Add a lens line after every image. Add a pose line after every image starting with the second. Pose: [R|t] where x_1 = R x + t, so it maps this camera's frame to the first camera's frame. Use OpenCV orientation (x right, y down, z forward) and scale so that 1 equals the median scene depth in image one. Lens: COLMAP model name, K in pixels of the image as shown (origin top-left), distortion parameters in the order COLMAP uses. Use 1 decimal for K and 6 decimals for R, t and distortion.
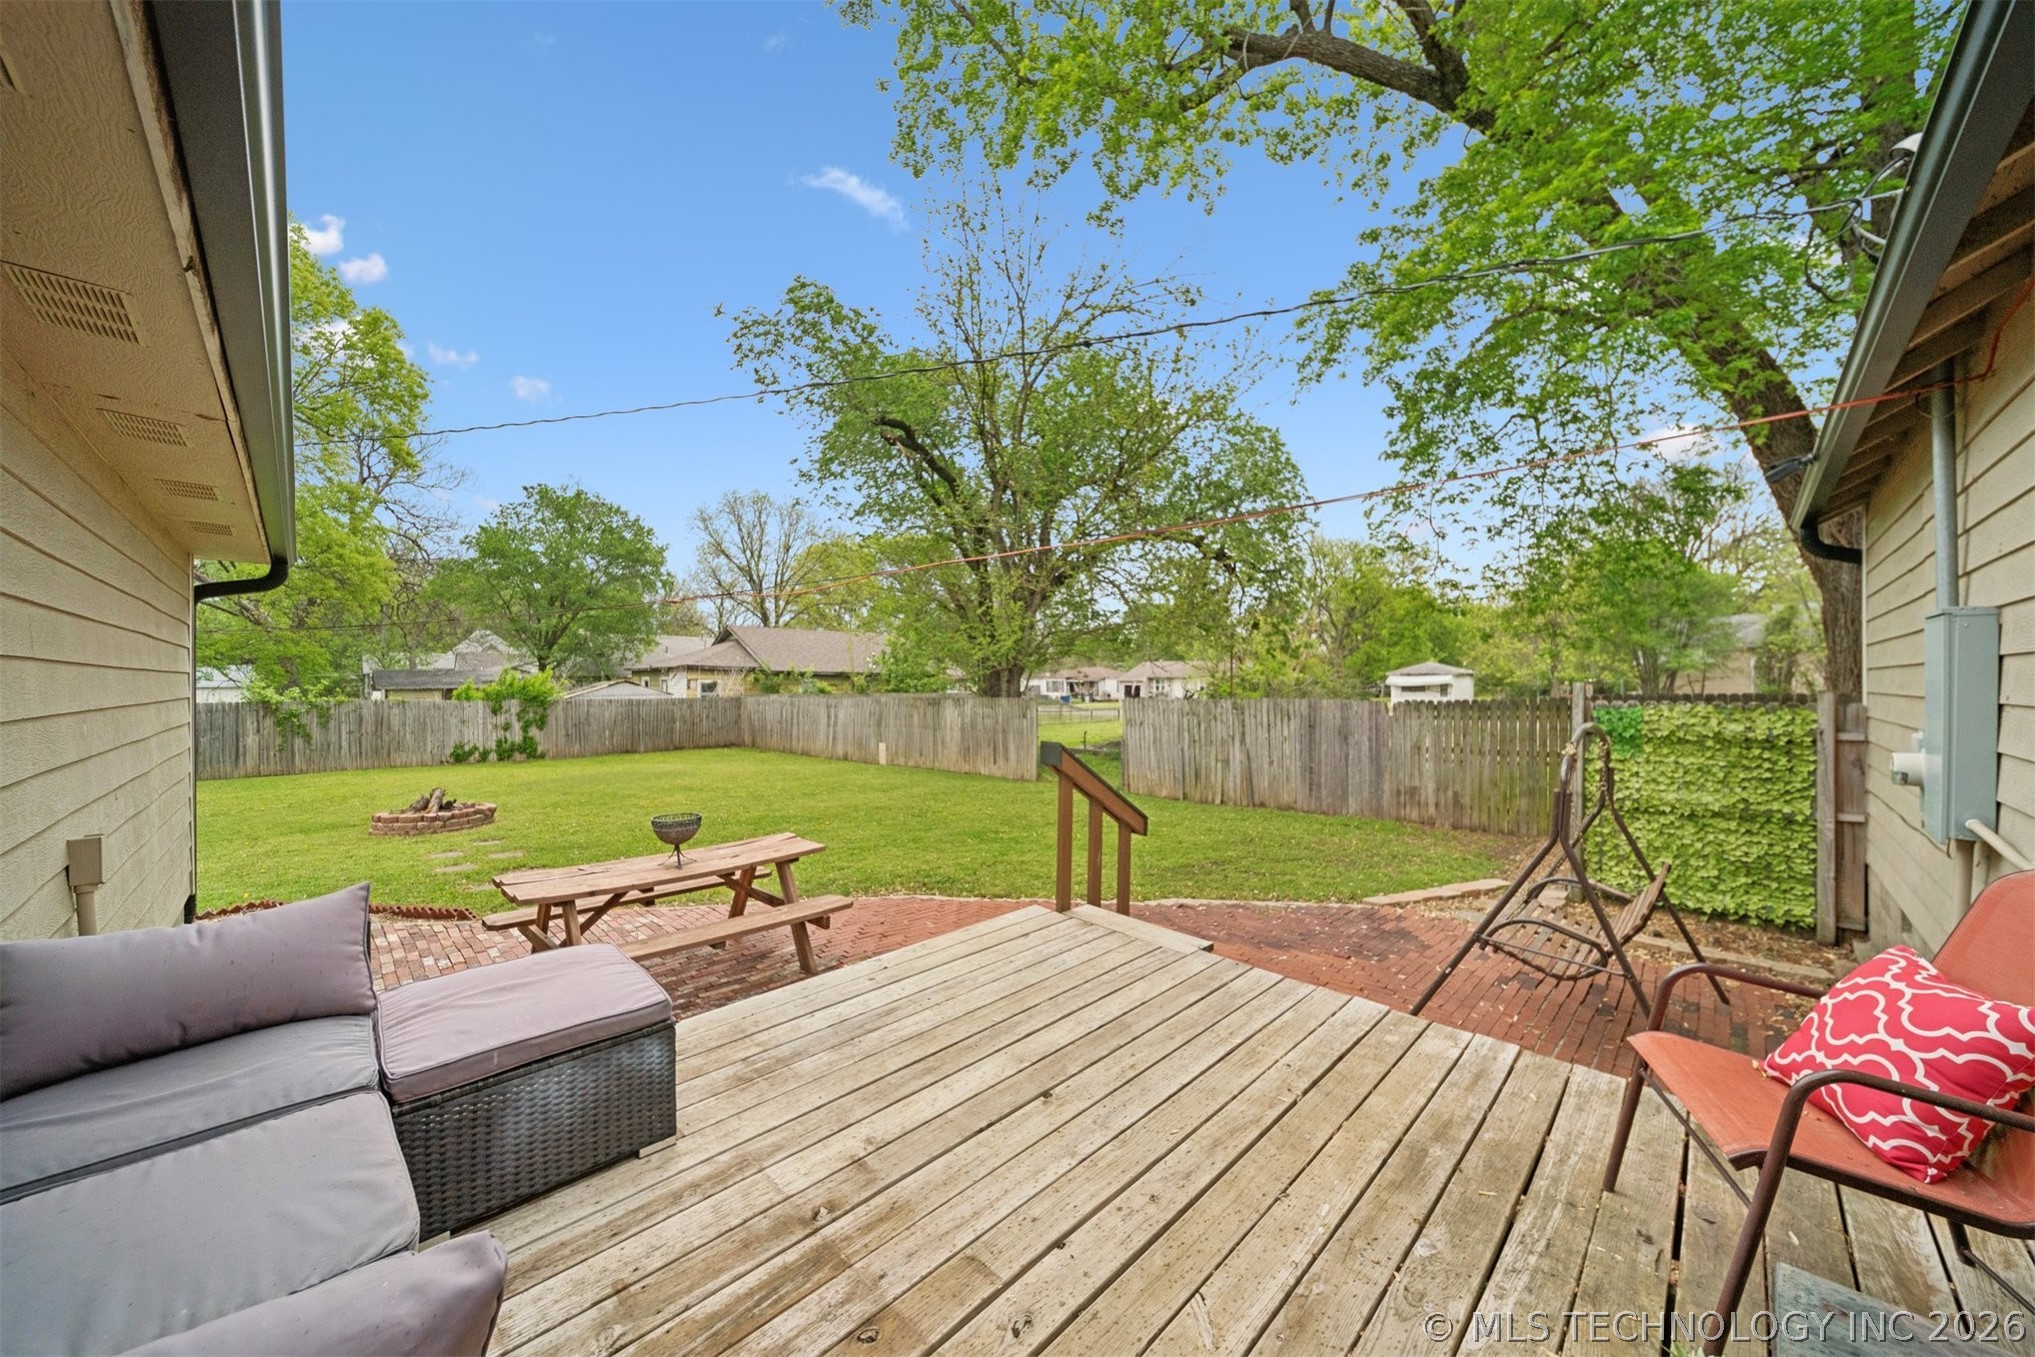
lens RADIAL K [[722.1, 0, 1030.9], [0, 722.1, 687.1], [0, 0, 1]] dist [-0.001471, -0.000519]
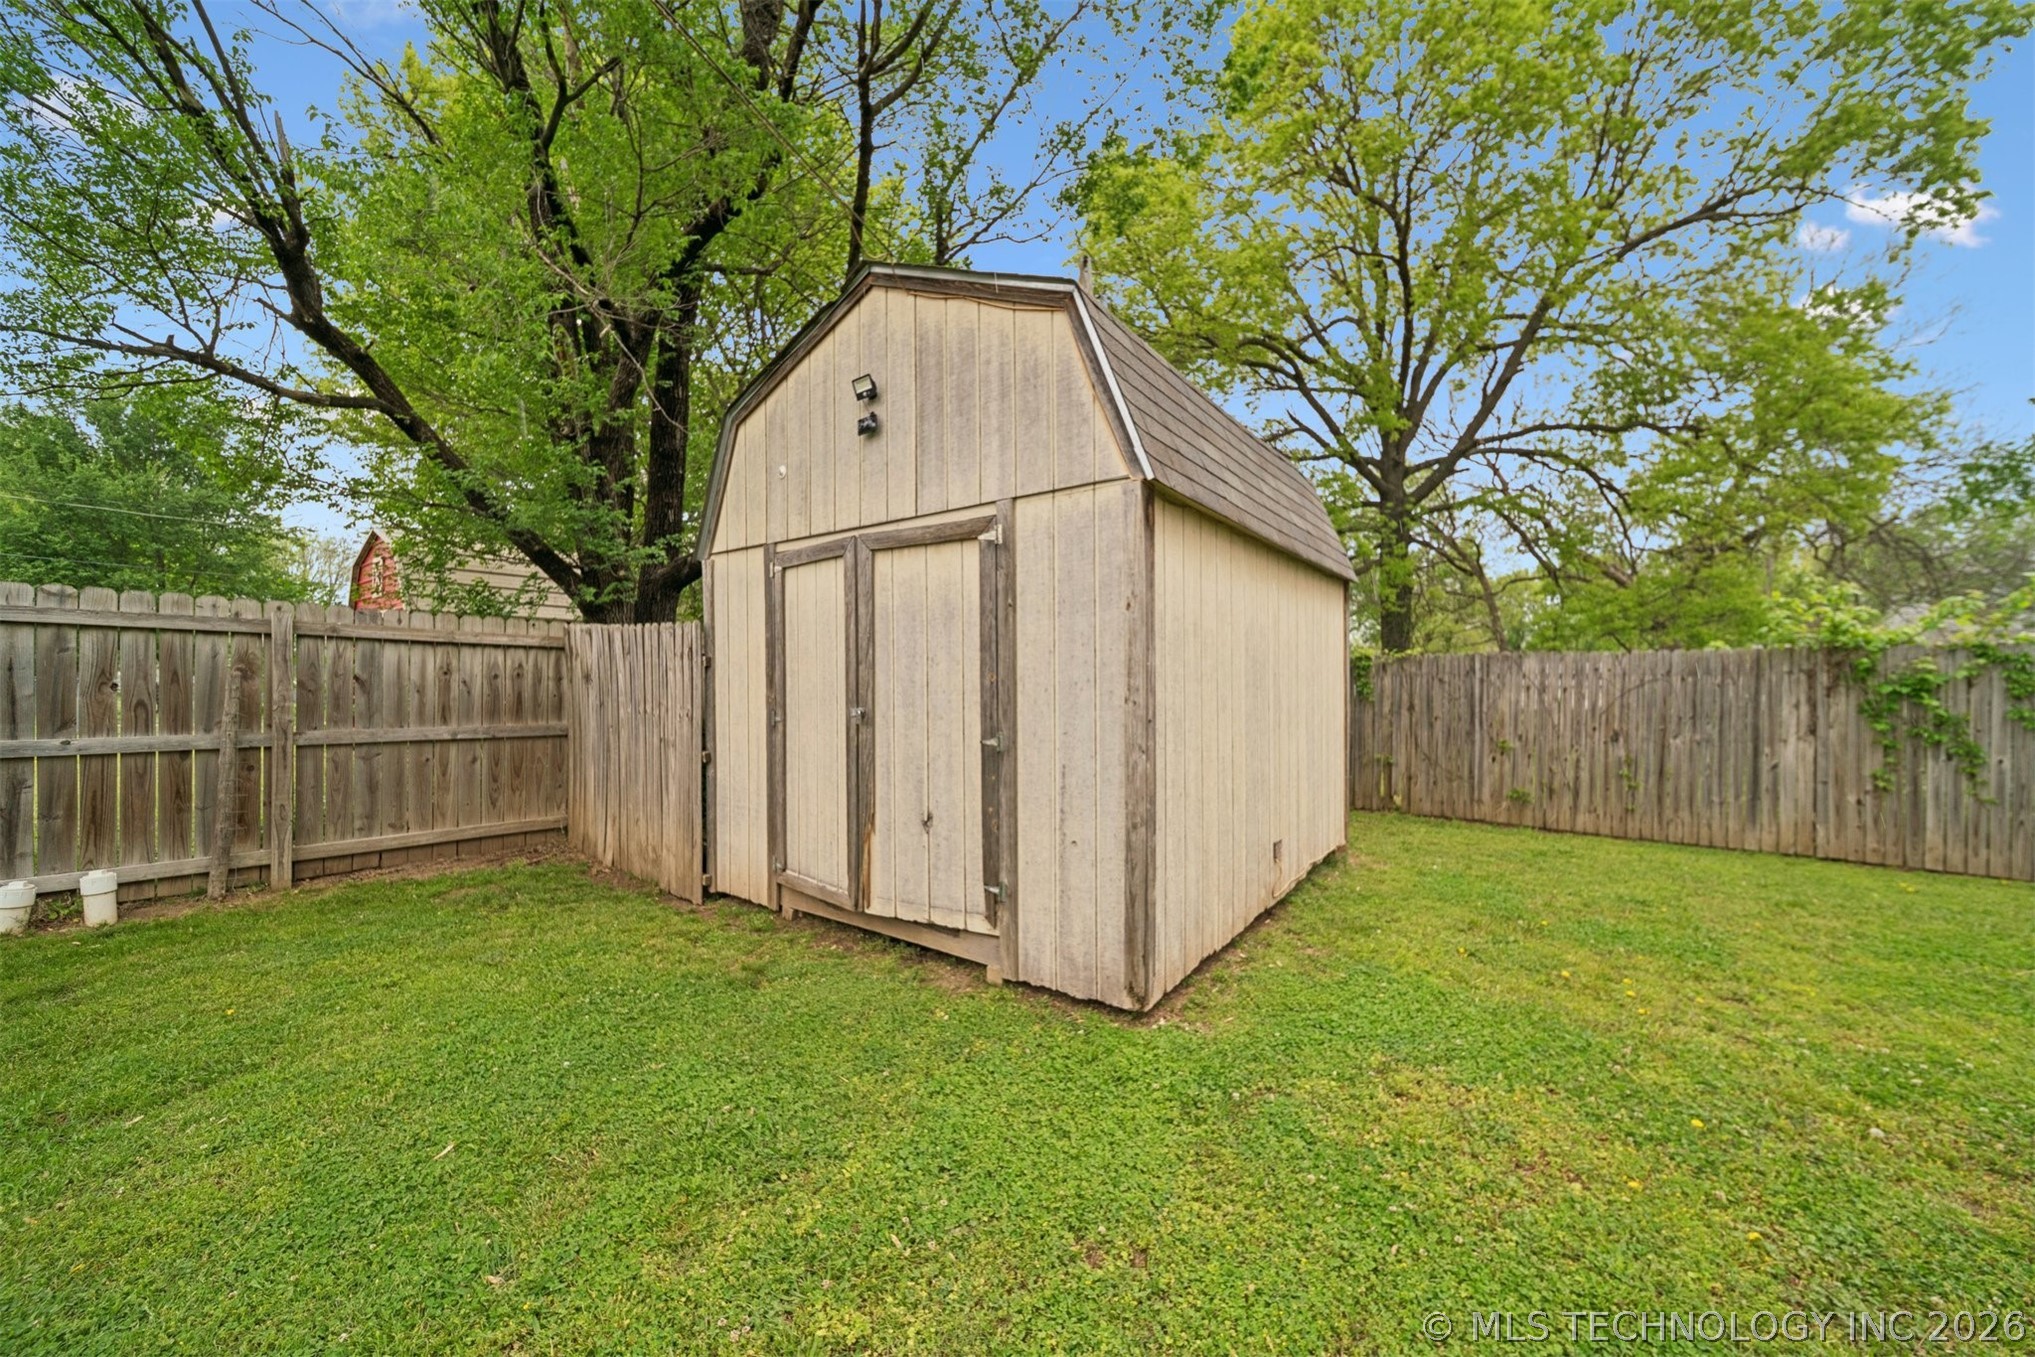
lens RADIAL K [[722.1, 0, 1030.9], [0, 722.1, 687.1], [0, 0, 1]] dist [-0.001471, -0.000519]
pose [[0.087517, 0.000756, -0.996163, -0.620952], [-0.018965, 0.999820, -0.000908, 0.039010], [0.995982, 0.018972, 0.087516, 0.483333]]
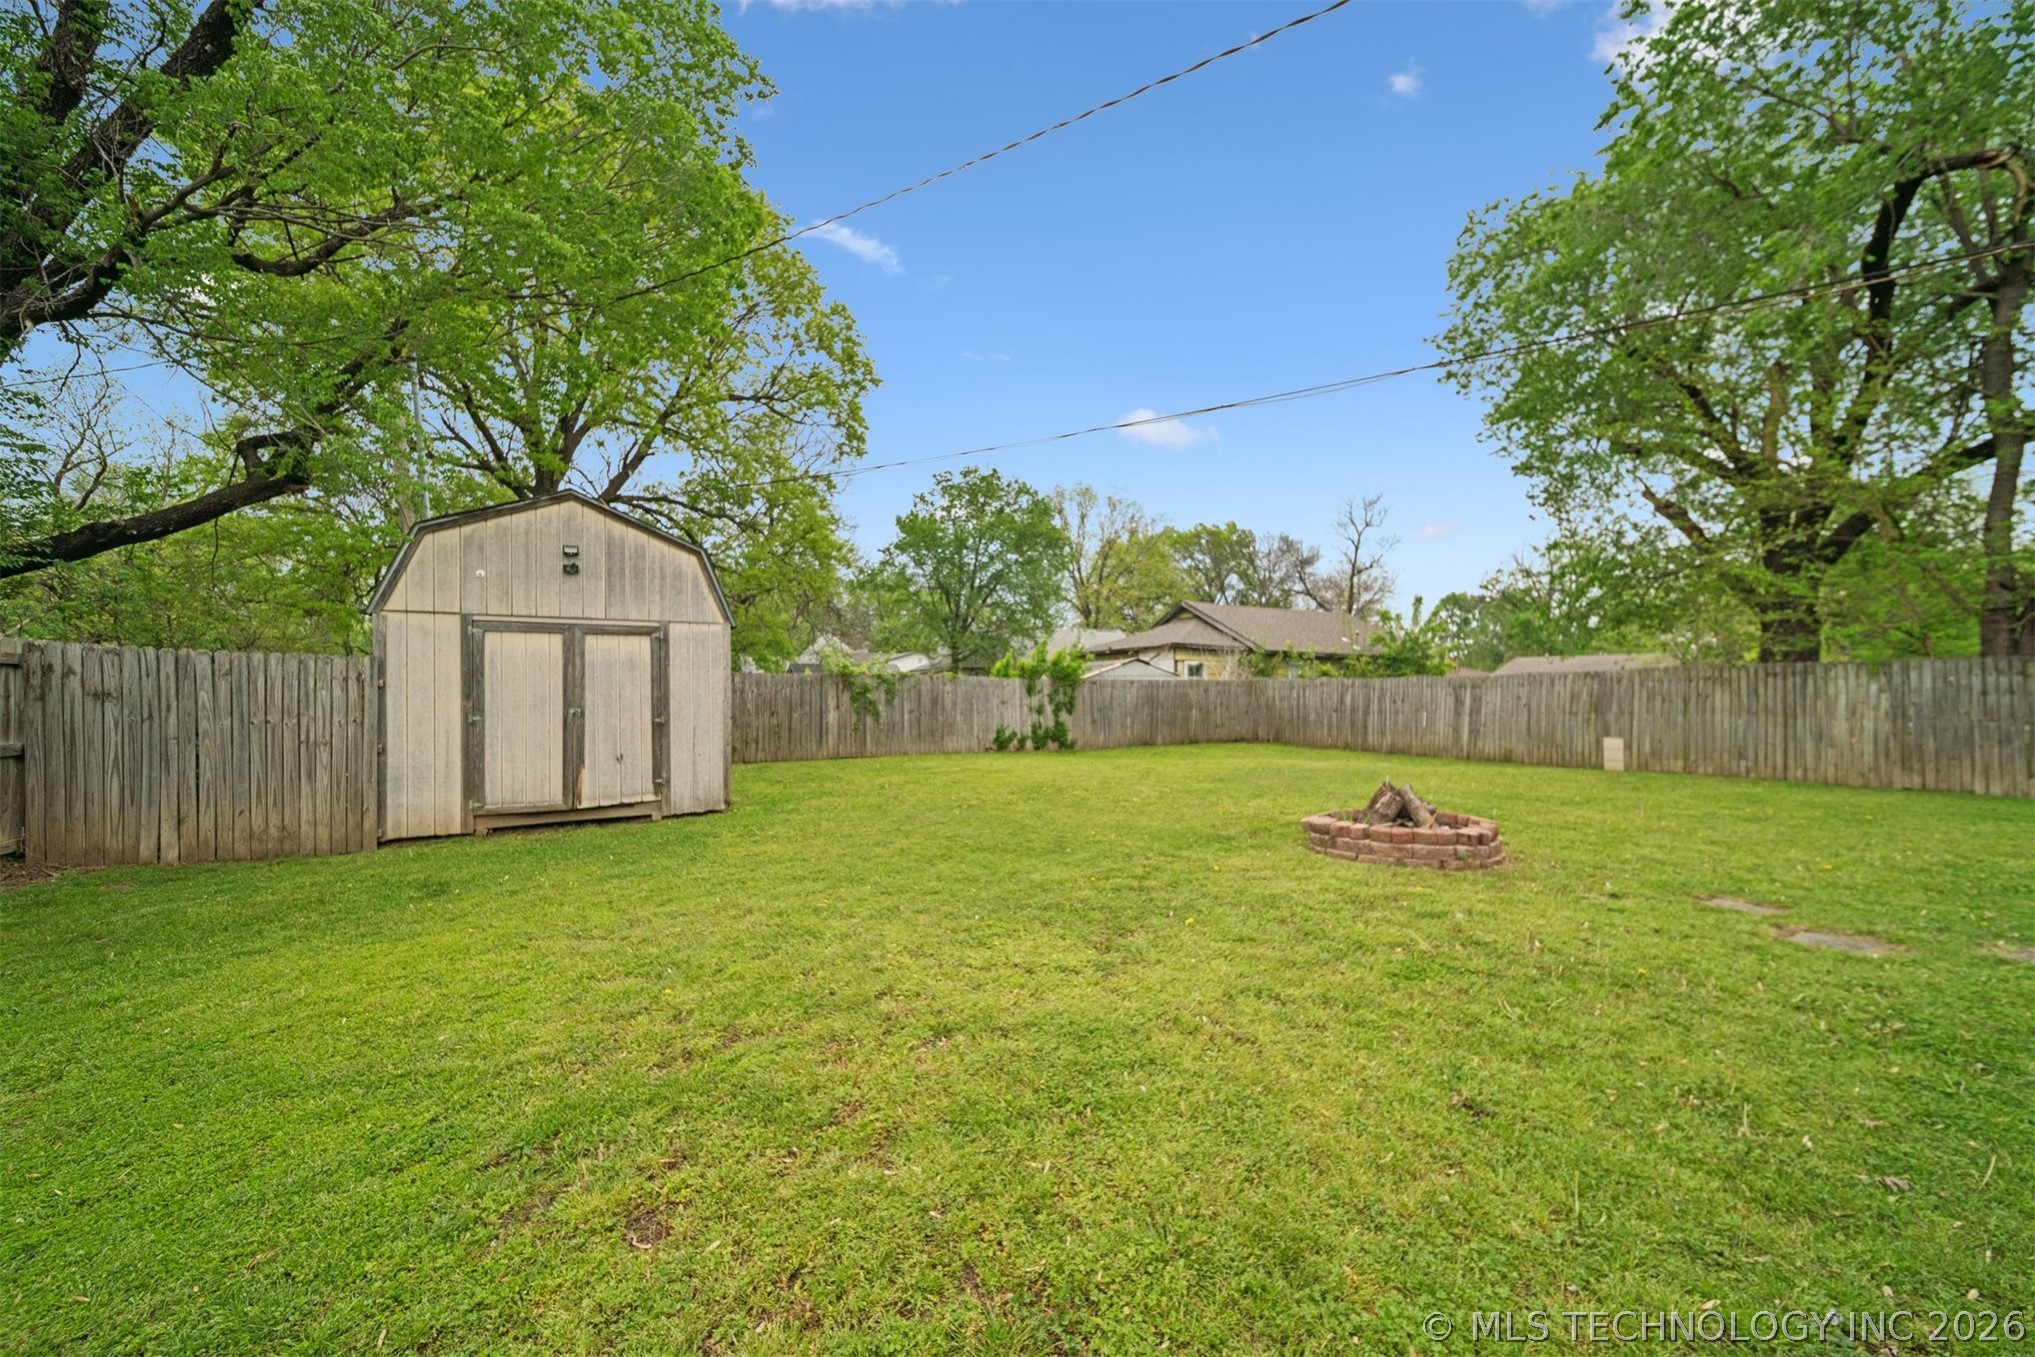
lens RADIAL K [[722.1, 0, 1030.9], [0, 722.1, 687.1], [0, 0, 1]] dist [-0.001471, -0.000519]
pose [[0.952644, 0.000449, -0.304087, -0.476854], [-0.003551, 0.999947, -0.009648, 0.036533], [0.304067, 0.010271, 0.952595, 0.190135]]
